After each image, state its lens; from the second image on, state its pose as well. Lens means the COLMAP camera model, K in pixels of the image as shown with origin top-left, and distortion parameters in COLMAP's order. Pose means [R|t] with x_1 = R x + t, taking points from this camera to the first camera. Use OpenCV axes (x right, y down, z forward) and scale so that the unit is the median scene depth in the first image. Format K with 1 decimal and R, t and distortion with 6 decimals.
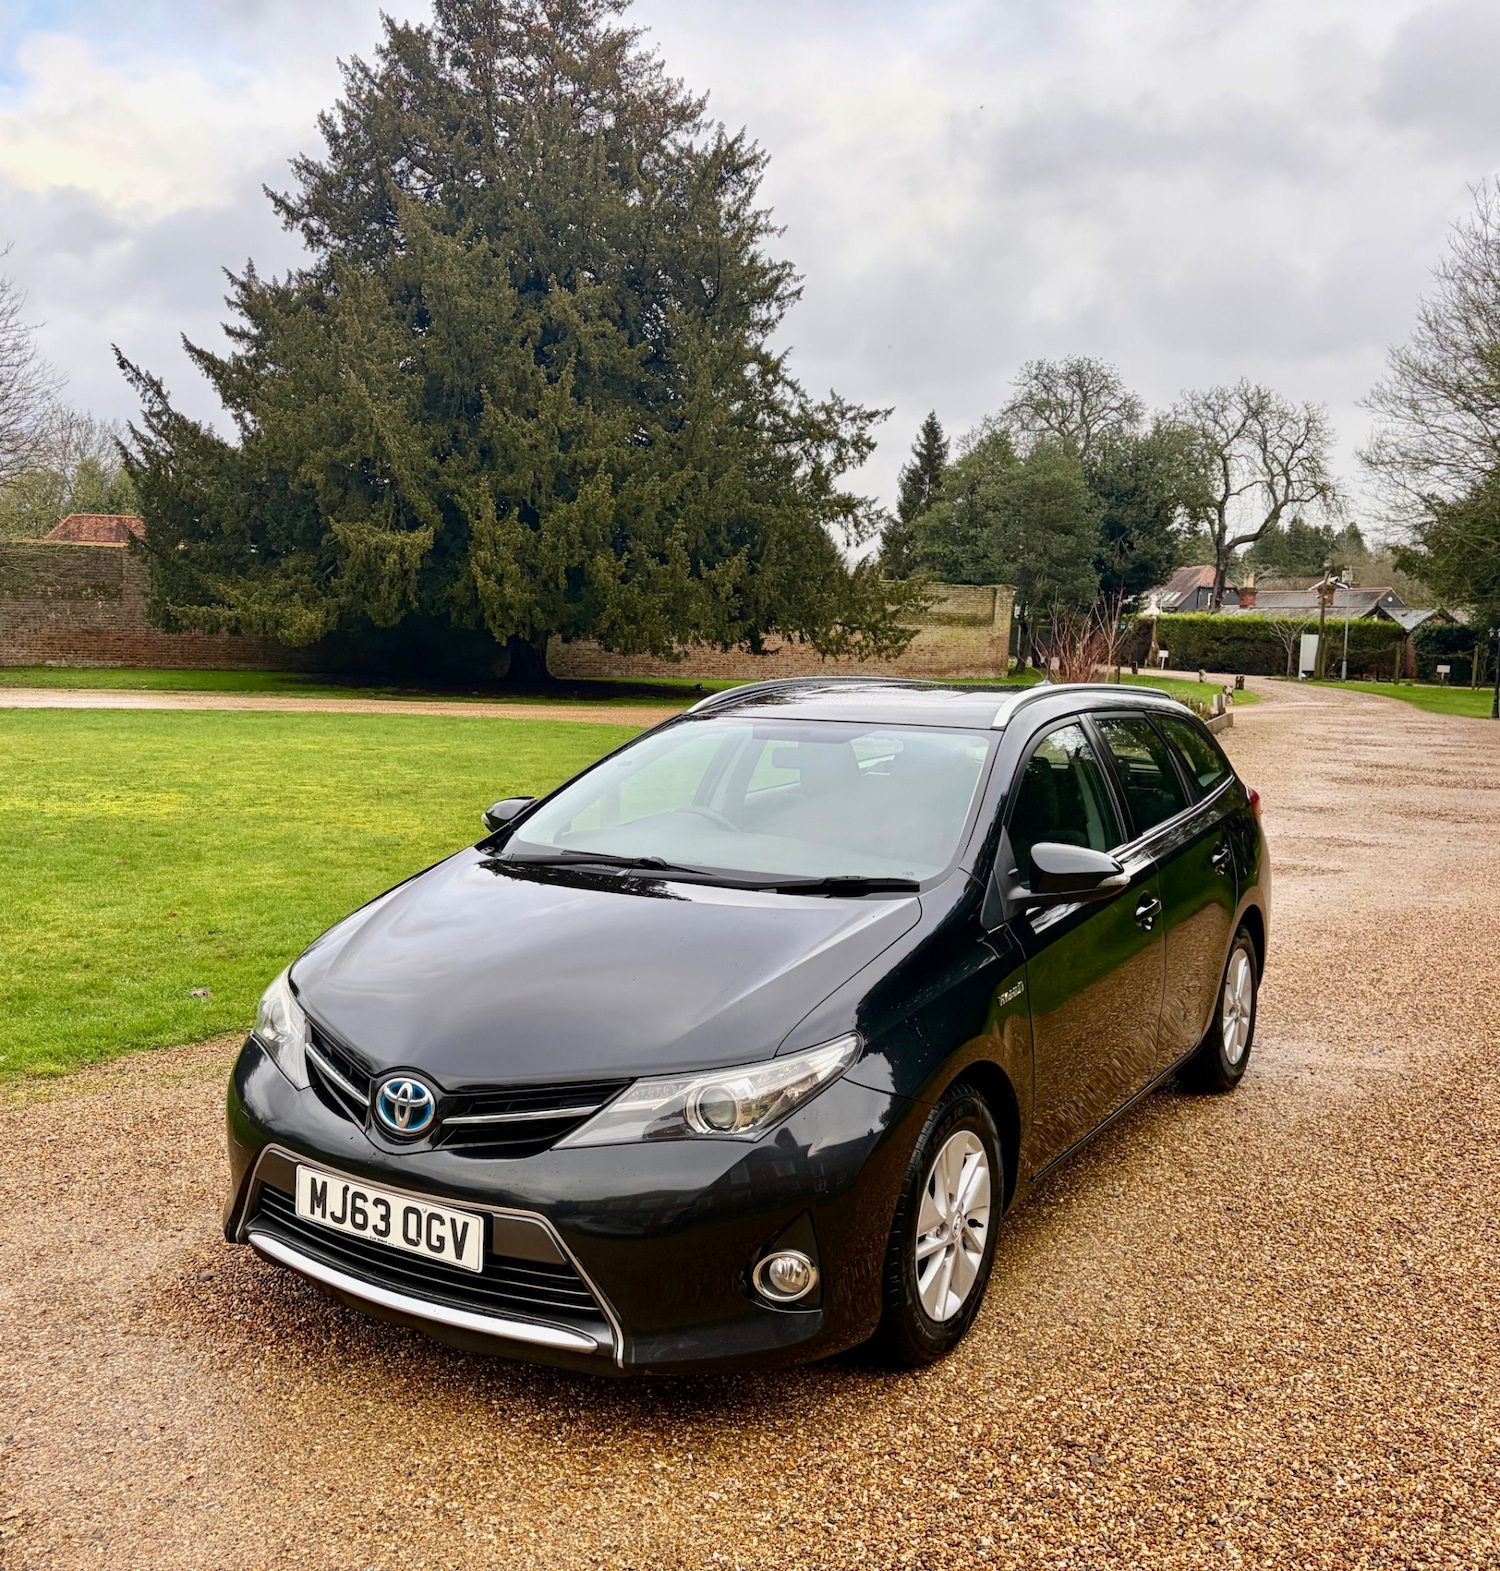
lens RADIAL K [[1543.2, 0, 708.3], [0, 1543.2, 785.6], [0, 0, 1]] dist [0.008611, 0.000000]
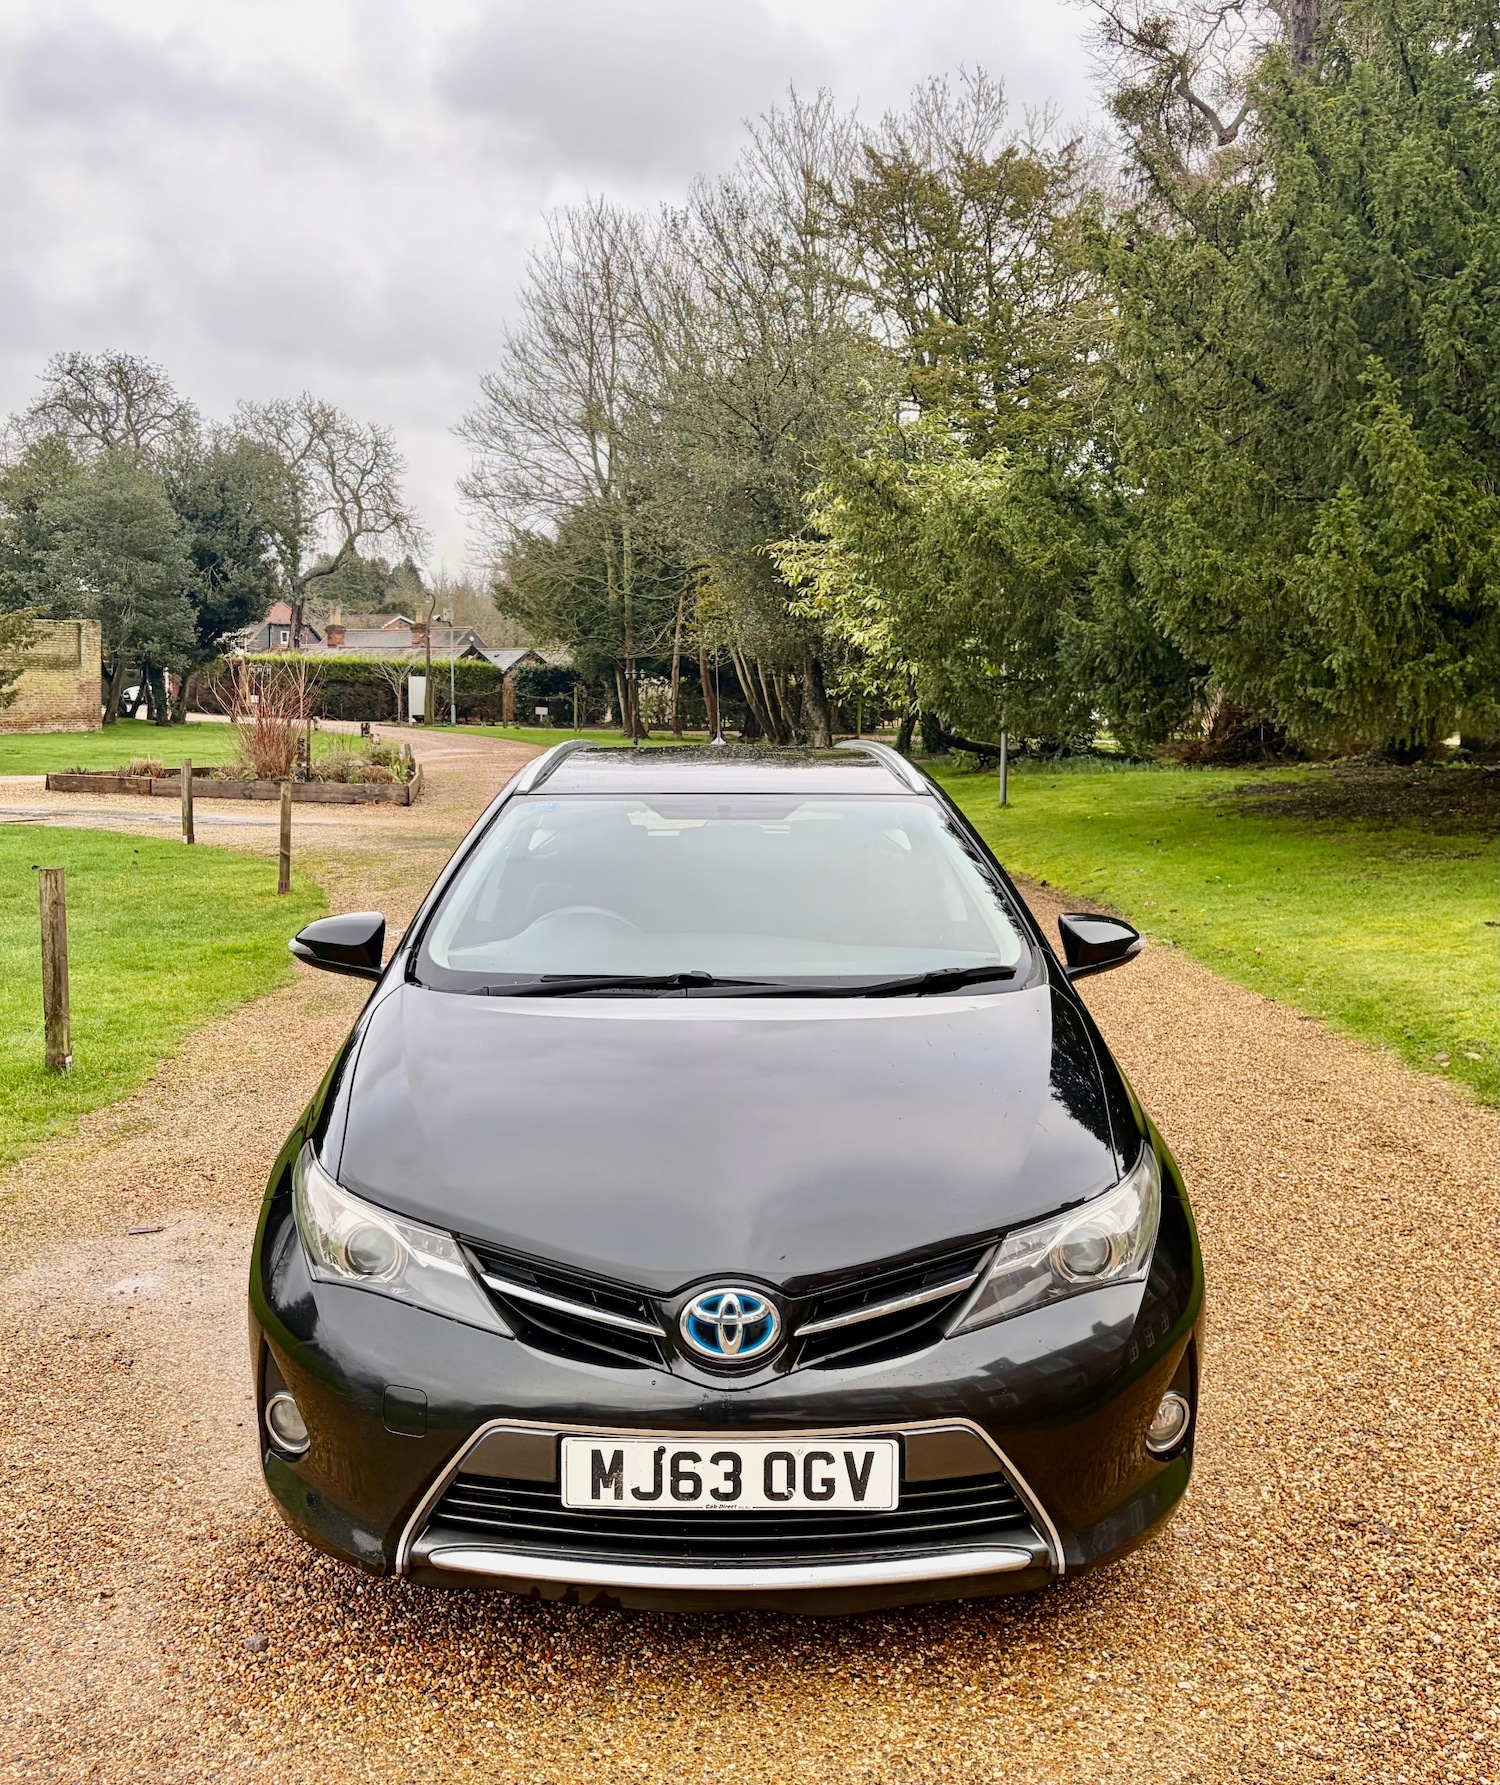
lens RADIAL K [[1723.0, 0, 752.1], [0, 1723.0, 905.2], [0, 0, 1]] dist [0.022960, 0.000000]
pose [[0.841945, -0.079893, 0.533615, -0.366052], [0.061904, 0.996749, 0.051561, -0.024782], [-0.536000, -0.010379, 0.844154, 0.162713]]
